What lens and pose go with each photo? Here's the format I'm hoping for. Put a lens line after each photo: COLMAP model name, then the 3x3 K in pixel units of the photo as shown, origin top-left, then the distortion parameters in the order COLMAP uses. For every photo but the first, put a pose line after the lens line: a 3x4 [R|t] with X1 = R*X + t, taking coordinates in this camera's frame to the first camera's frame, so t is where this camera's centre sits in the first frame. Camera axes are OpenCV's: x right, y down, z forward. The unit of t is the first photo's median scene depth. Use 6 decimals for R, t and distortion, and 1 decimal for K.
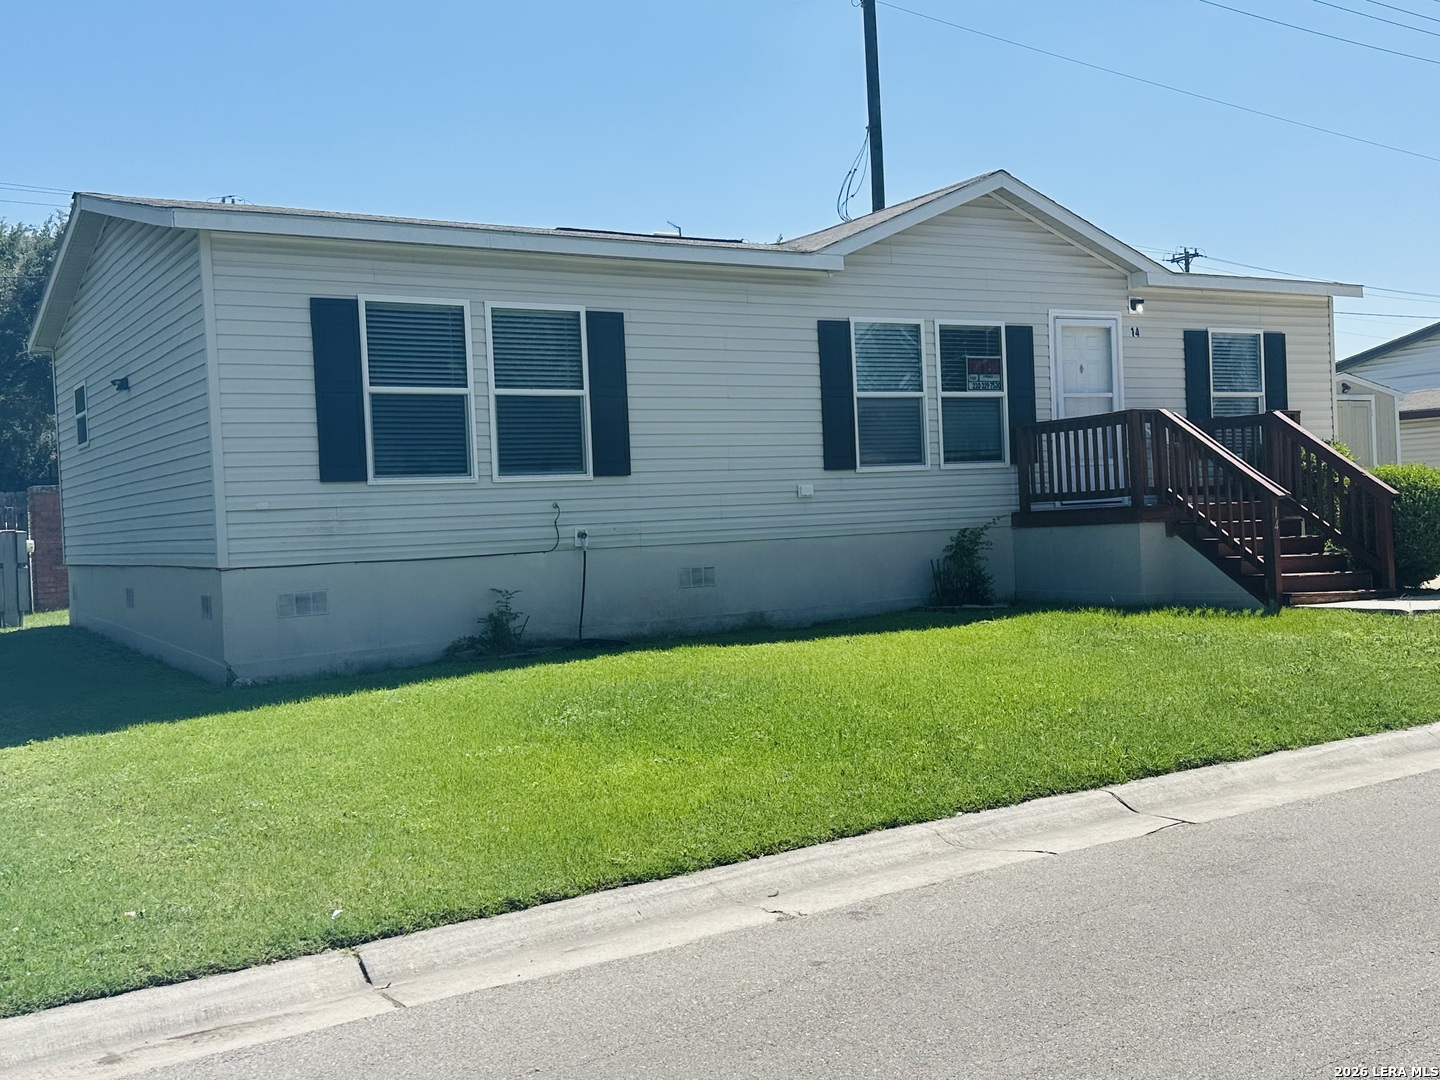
lens RADIAL K [[1456.6, 0, 720.0], [0, 1456.6, 540.0], [0, 0, 1]] dist [0.185728, -0.001629]
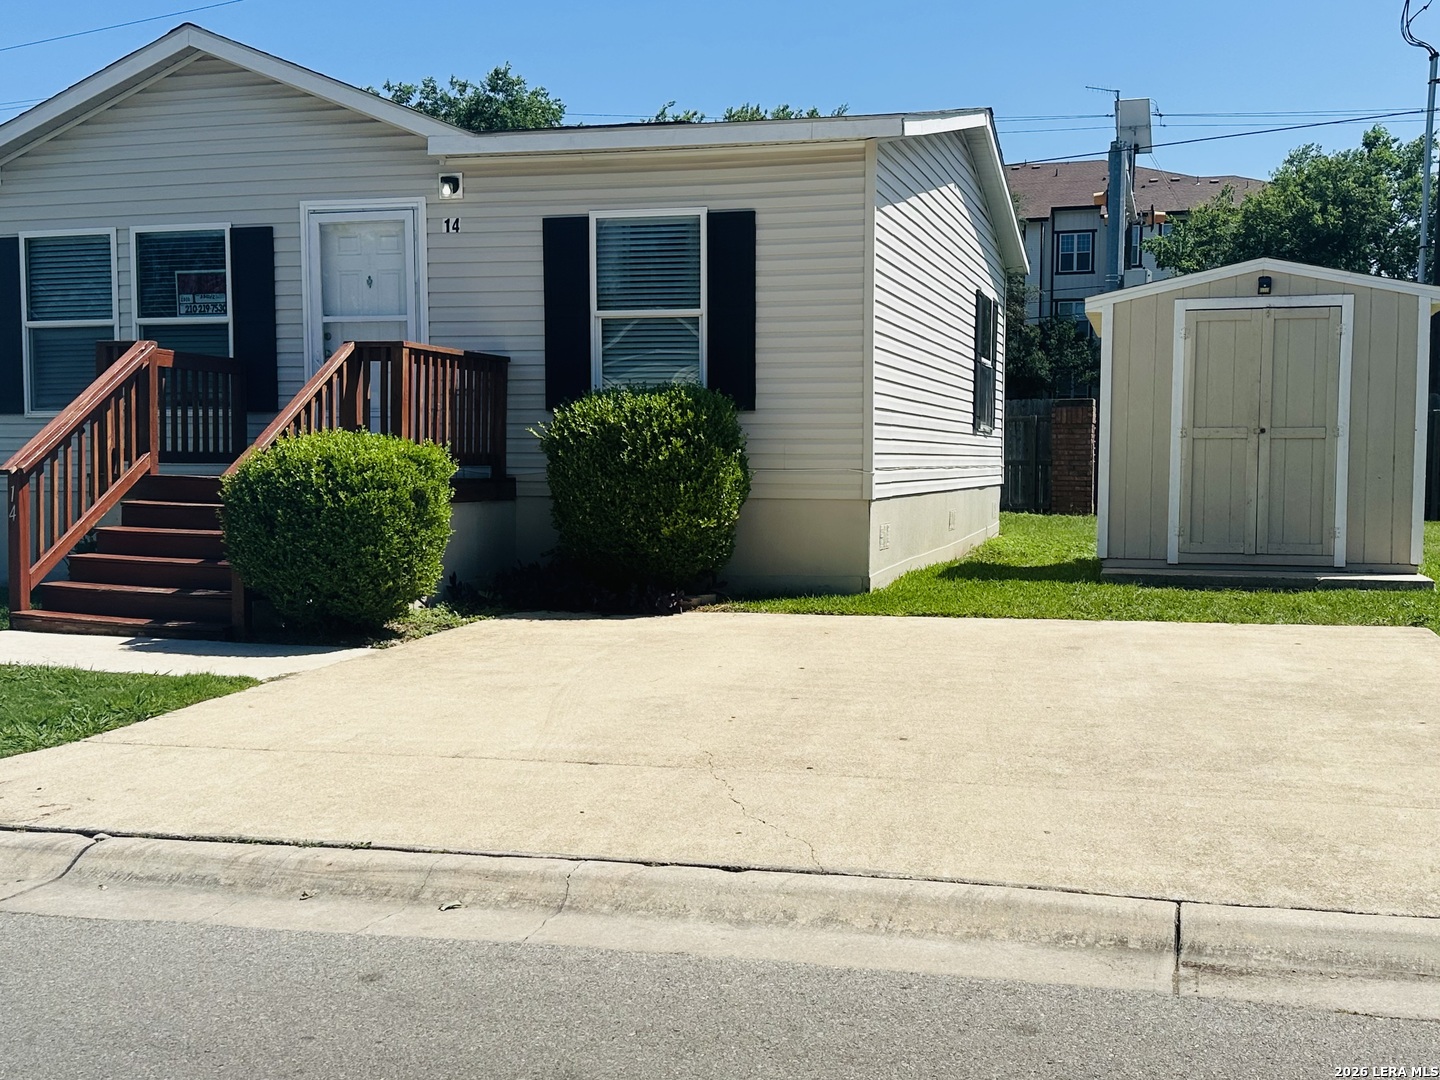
lens RADIAL K [[1620.1, 0, 720.0], [0, 1620.1, 540.0], [0, 0, 1]] dist [0.229809, -0.619075]
pose [[0.673111, 0.079635, -0.735242, 0.924092], [-0.045069, 0.996755, 0.066699, -0.050357], [0.738167, -0.011760, 0.674515, 0.569562]]
